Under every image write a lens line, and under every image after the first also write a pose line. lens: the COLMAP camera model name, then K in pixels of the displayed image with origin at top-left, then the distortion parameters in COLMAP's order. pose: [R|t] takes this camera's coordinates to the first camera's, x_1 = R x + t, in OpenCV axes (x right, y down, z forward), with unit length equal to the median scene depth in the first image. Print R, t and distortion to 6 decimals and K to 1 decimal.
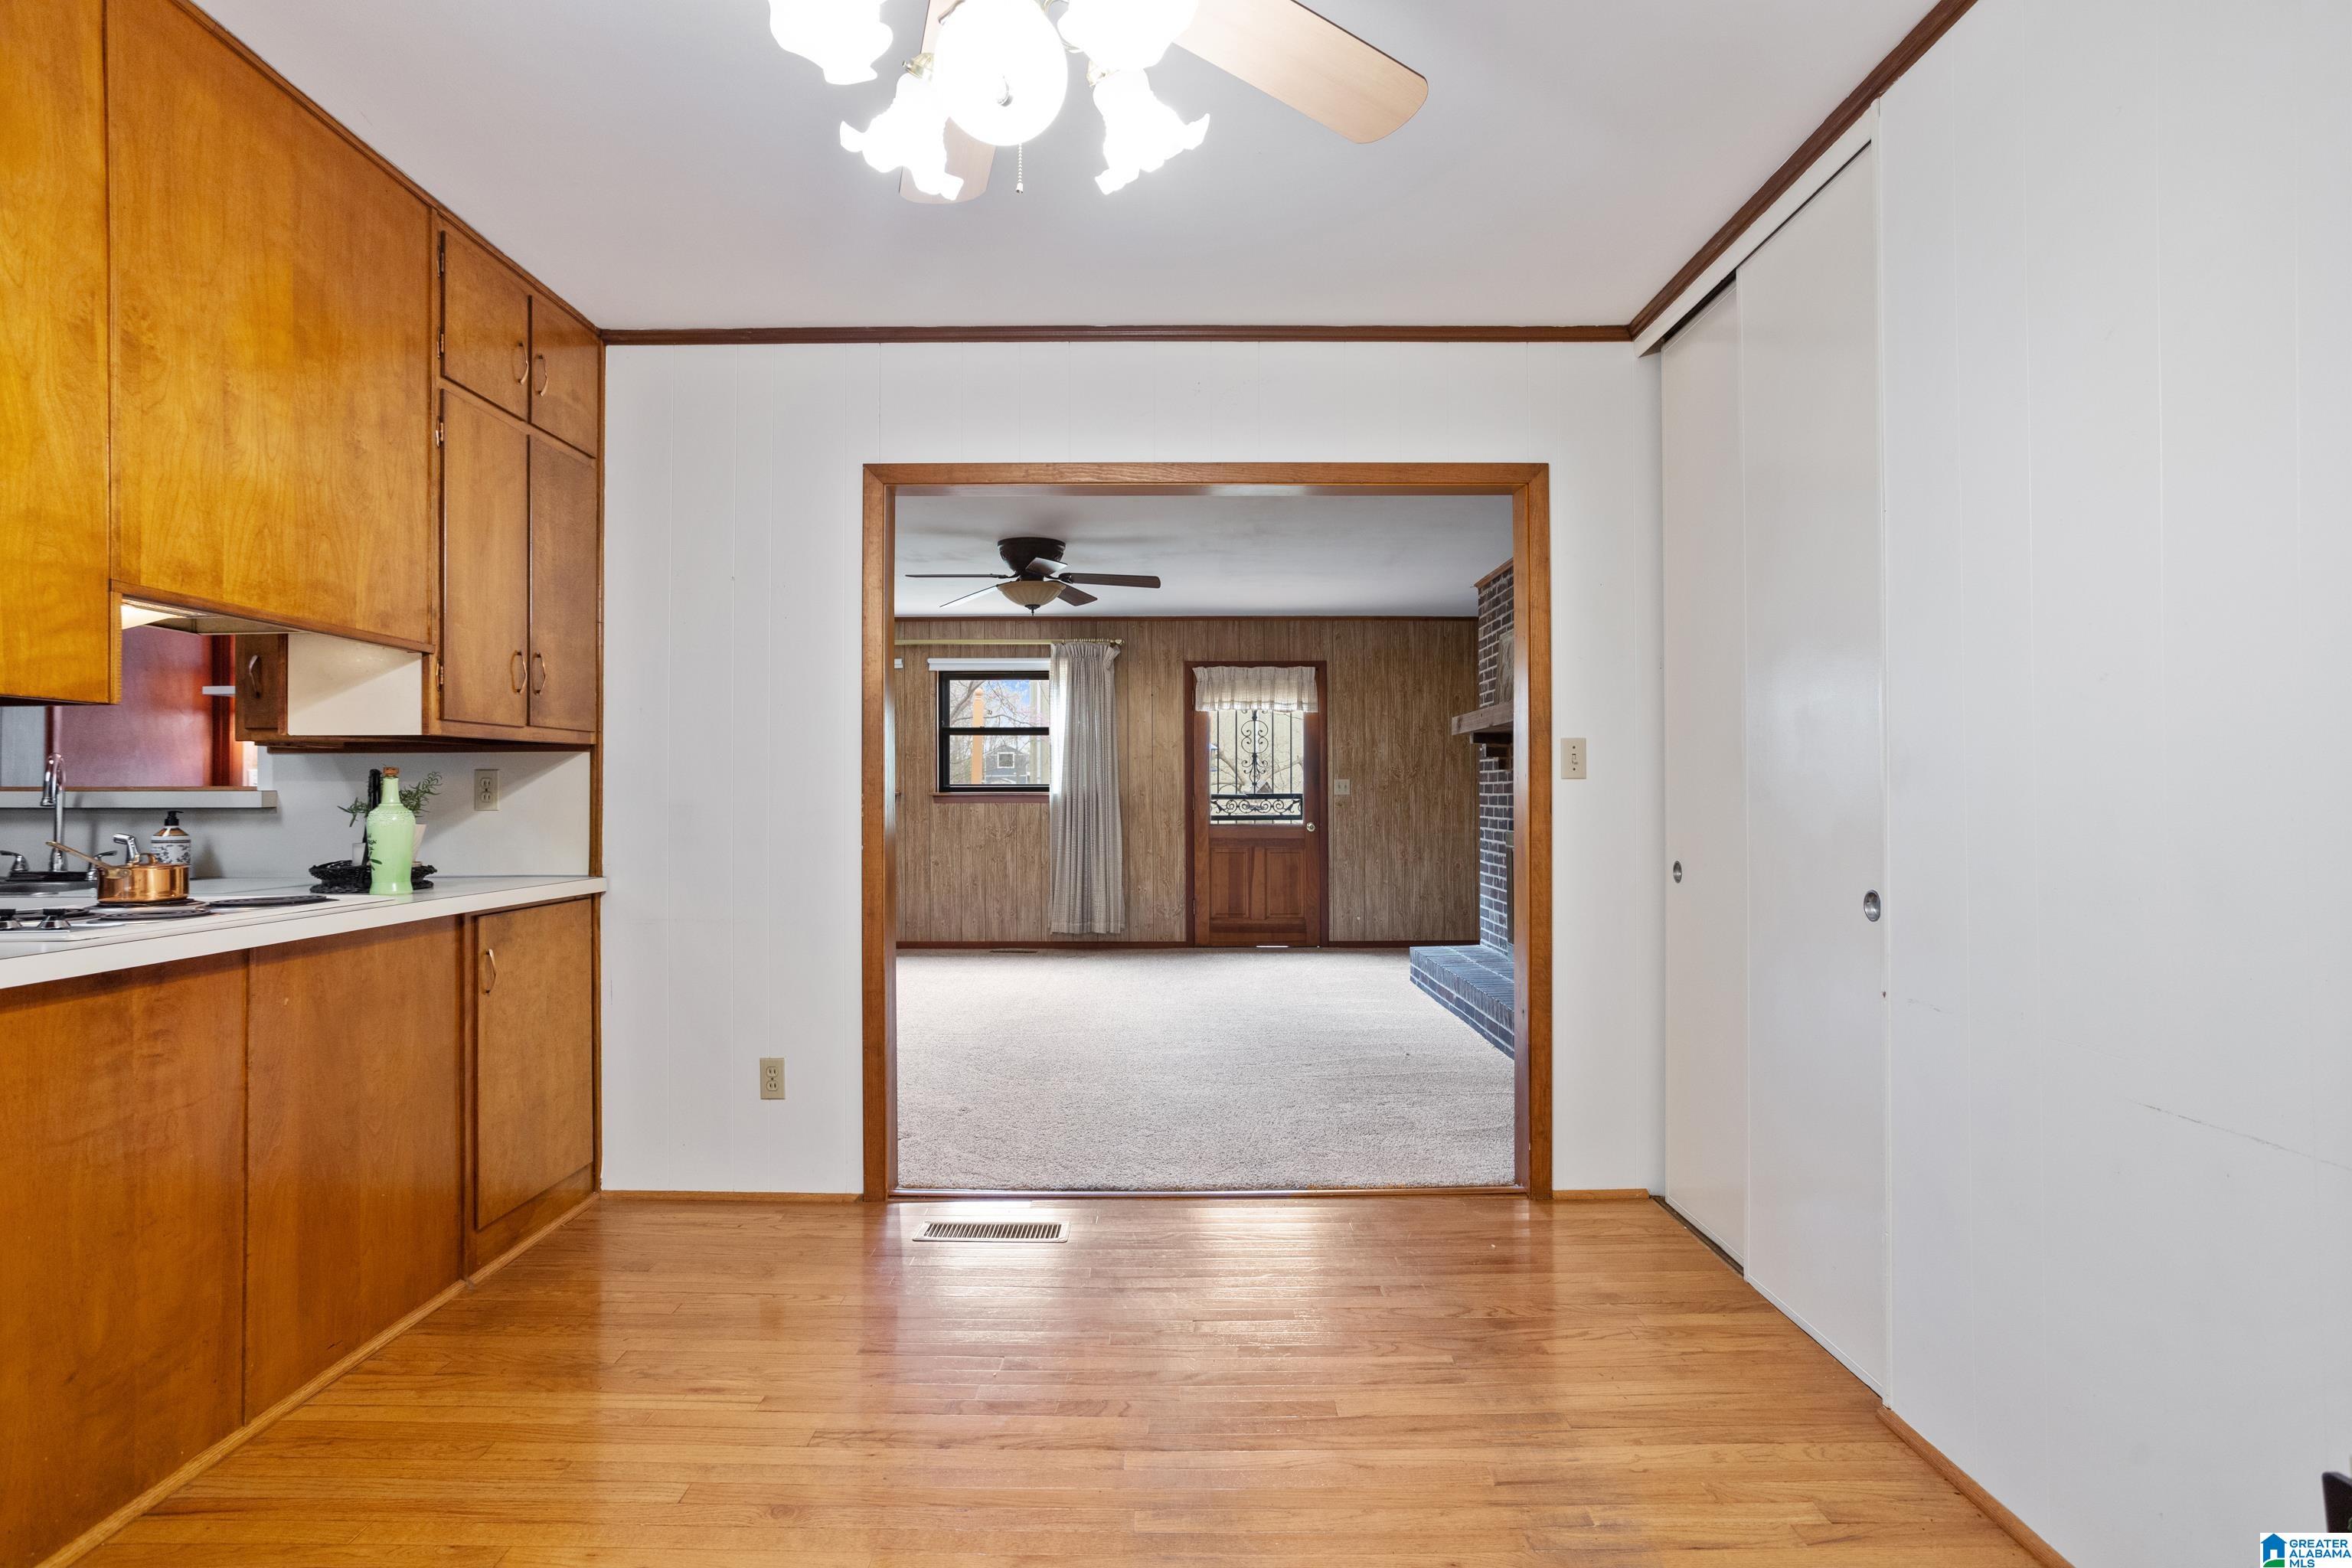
lens RADIAL K [[1221.3, 0, 1176.0], [0, 1221.3, 784.0], [0, 0, 1]] dist [-0.050894, 0.031971]
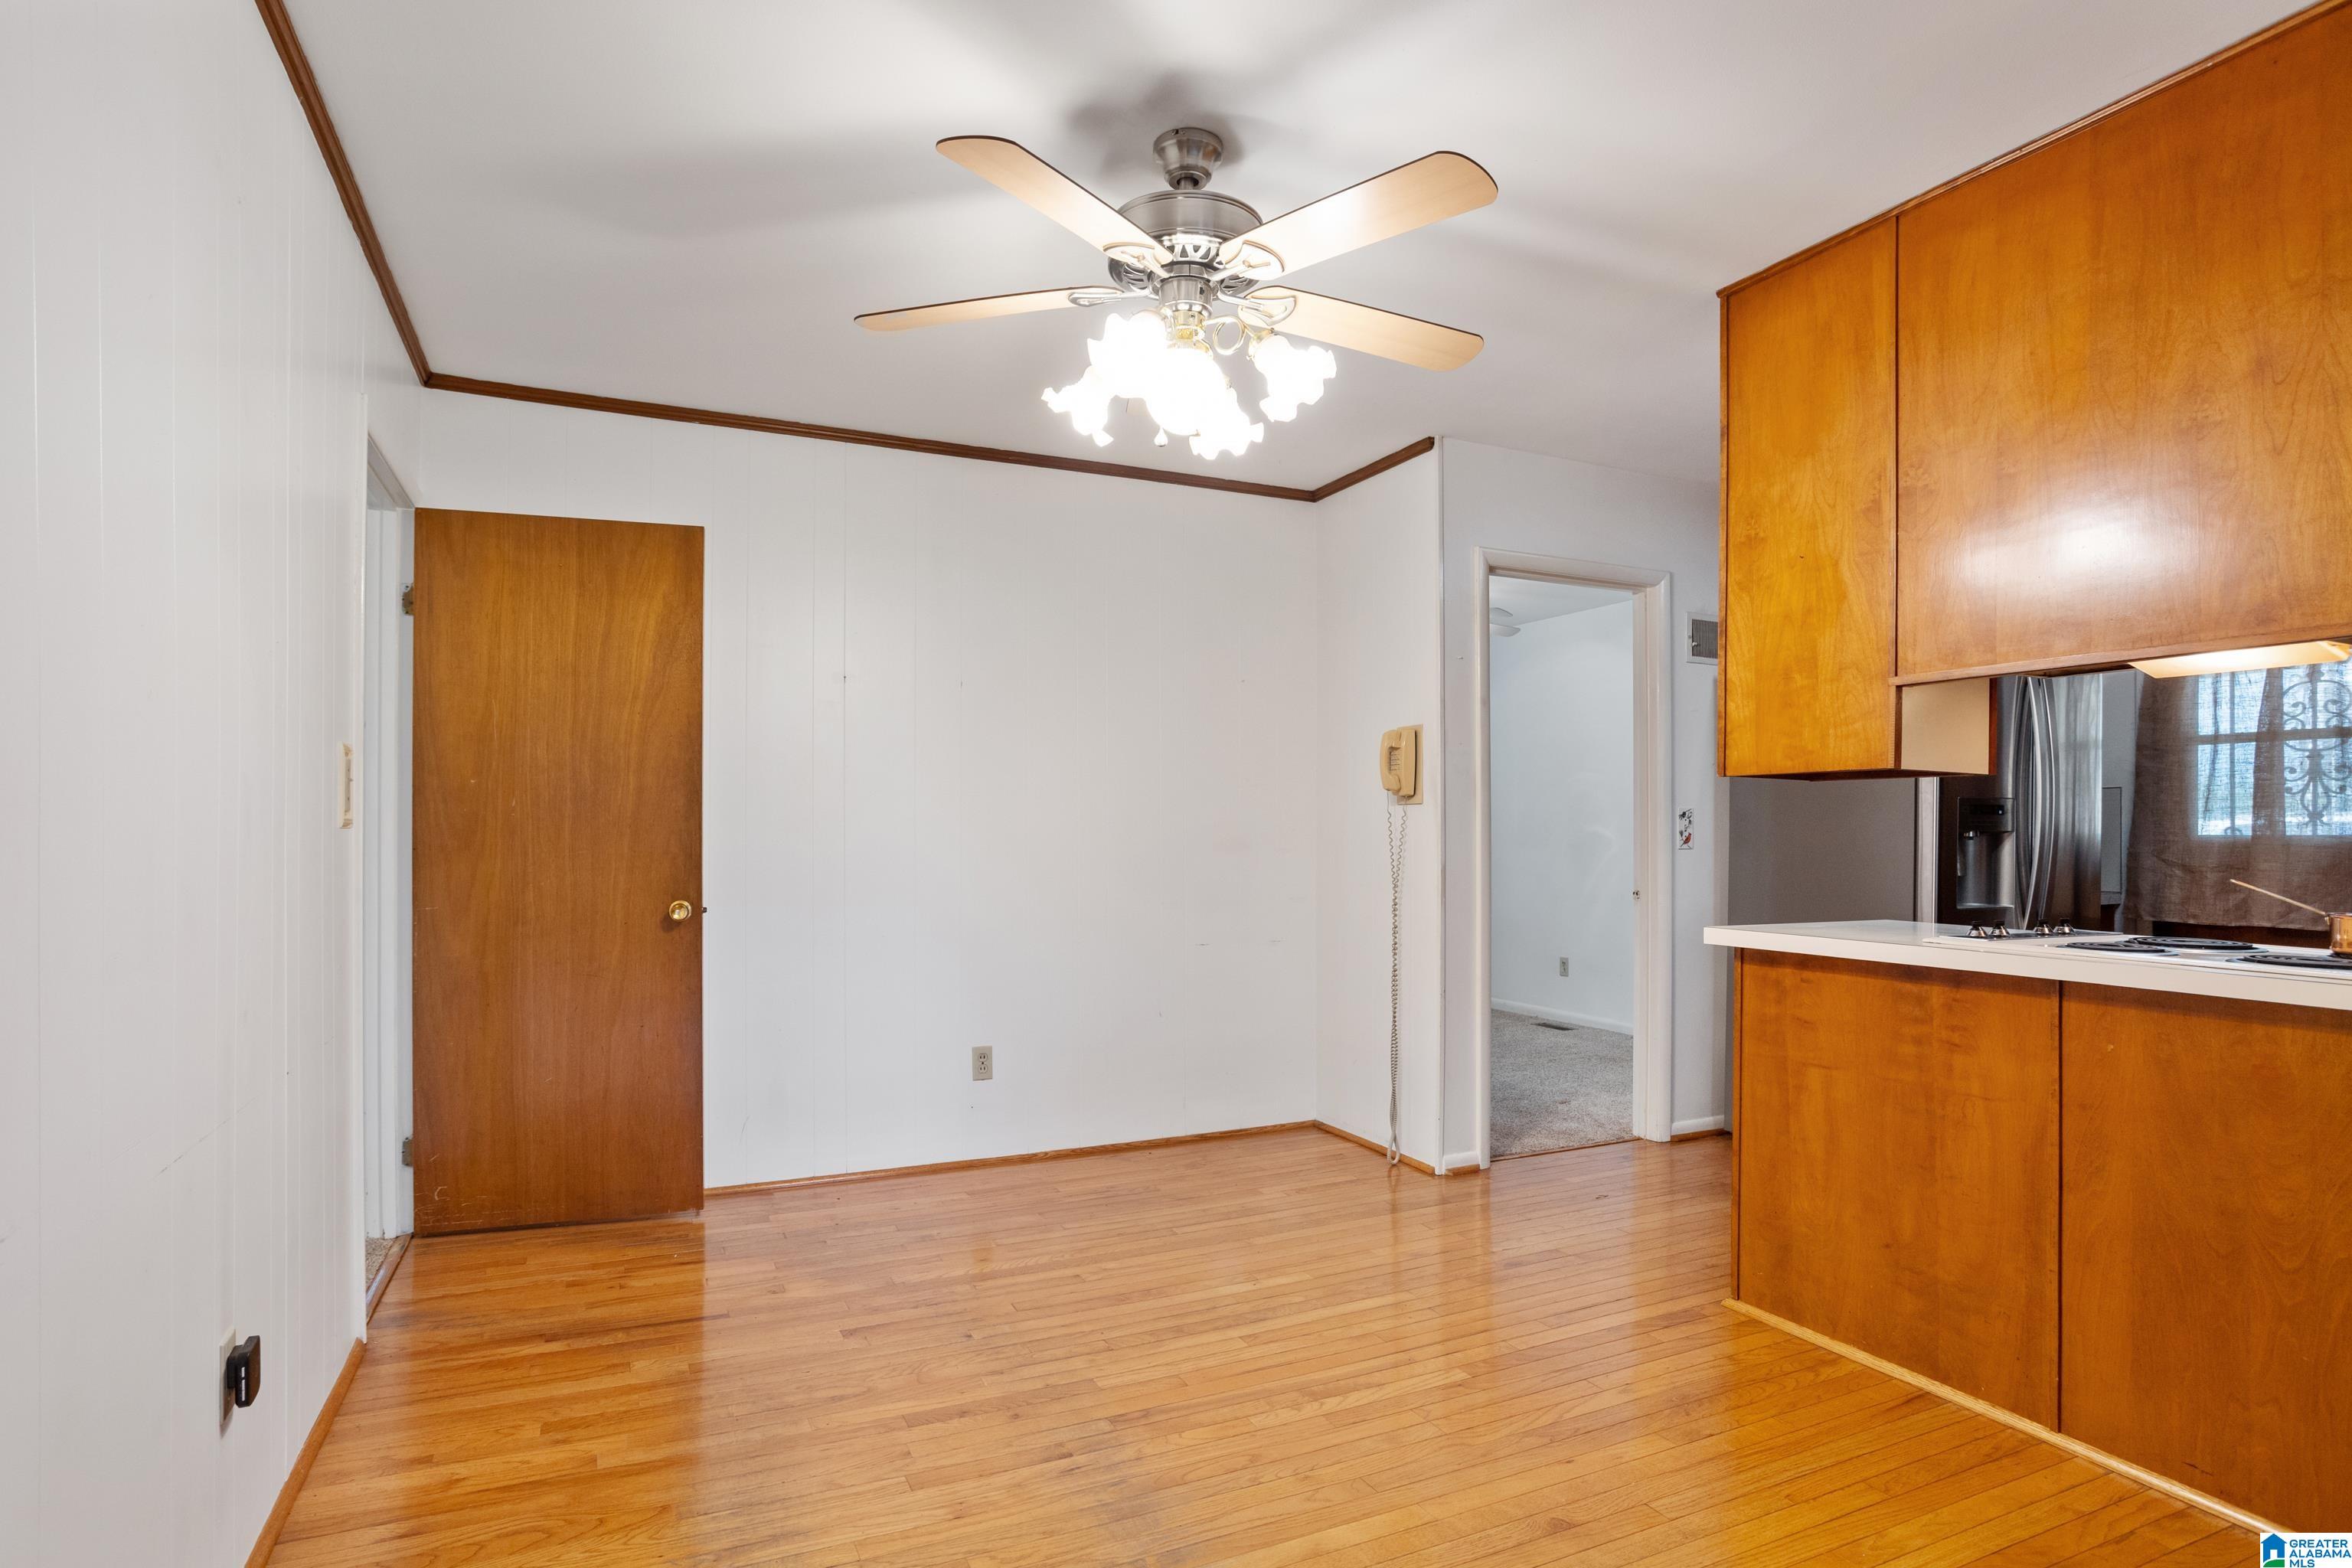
lens RADIAL K [[1221.3, 0, 1176.0], [0, 1221.3, 784.0], [0, 0, 1]] dist [-0.050894, 0.031971]
pose [[-0.902890, -0.010907, -0.429734, 0.235238], [0.007231, 0.999151, -0.040553, 0.000460], [0.429811, -0.039723, -0.902045, 1.005802]]
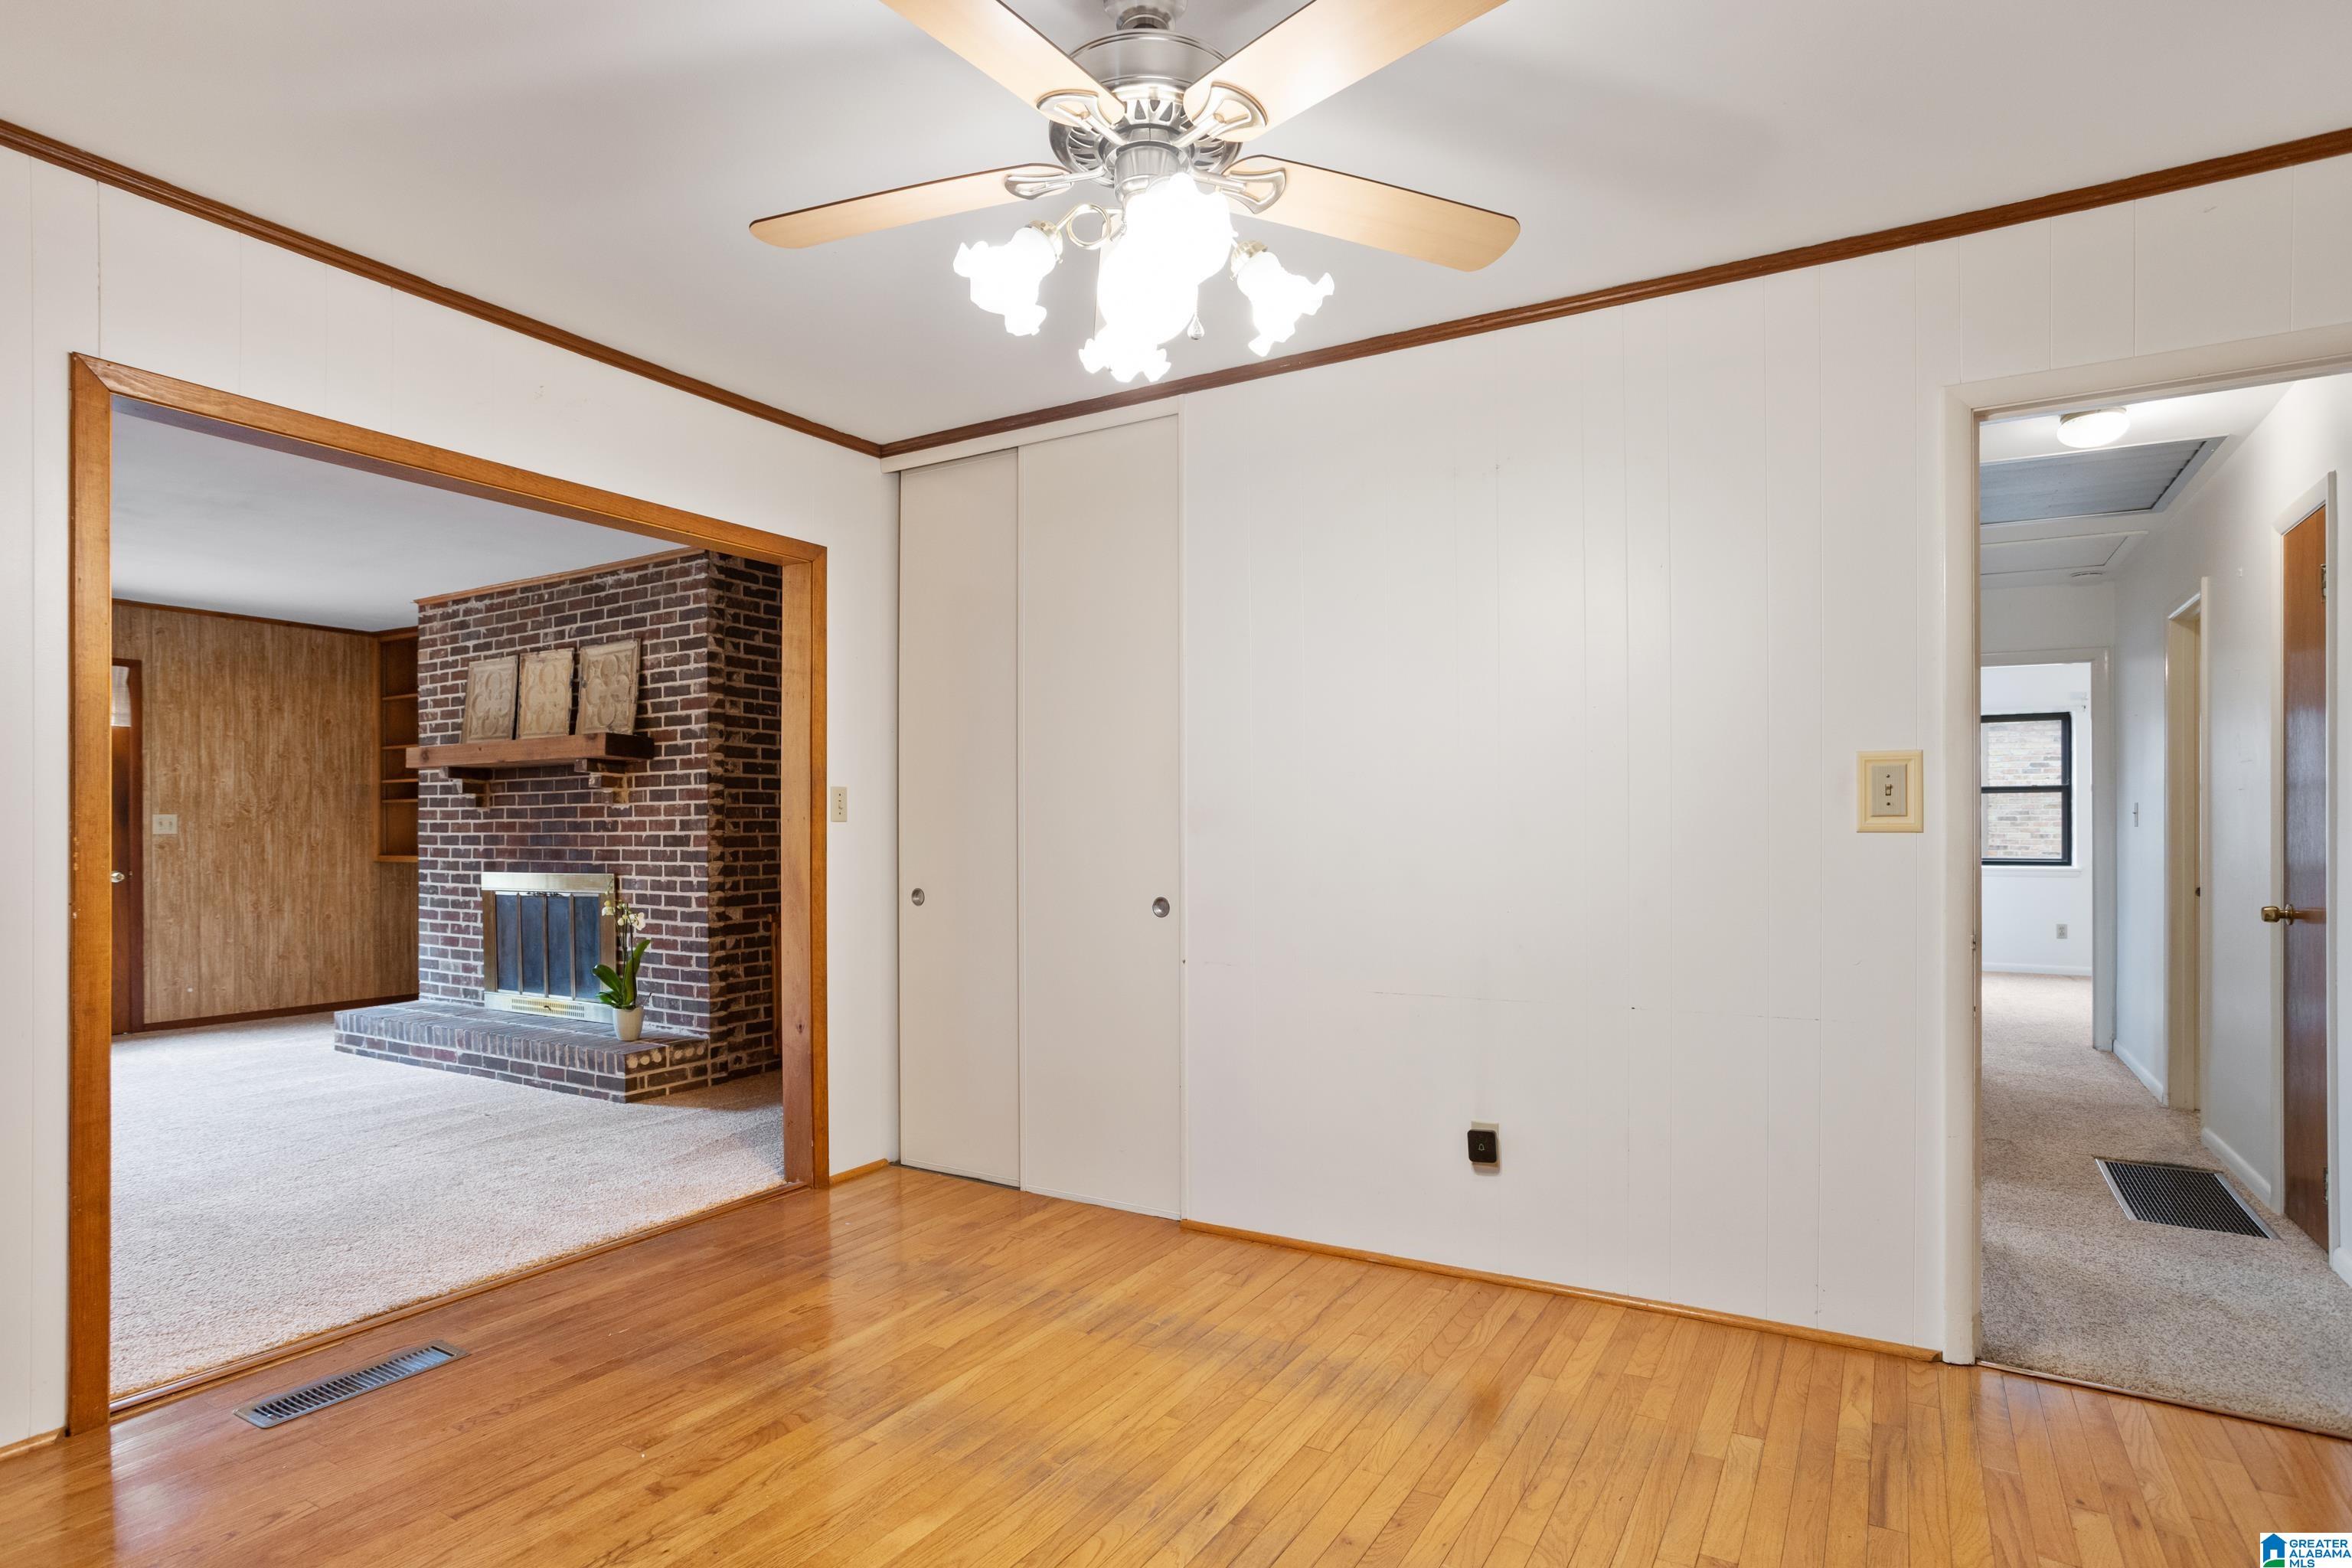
lens RADIAL K [[1254.8, 0, 1167.8], [0, 1254.8, 817.9], [0, 0, 1]] dist [-0.048196, 0.037299]
pose [[0.505479, 0.007964, 0.862802, -0.529563], [-0.006574, 0.999964, -0.005378, -0.003864], [-0.862814, -0.002953, 0.505513, 0.109941]]
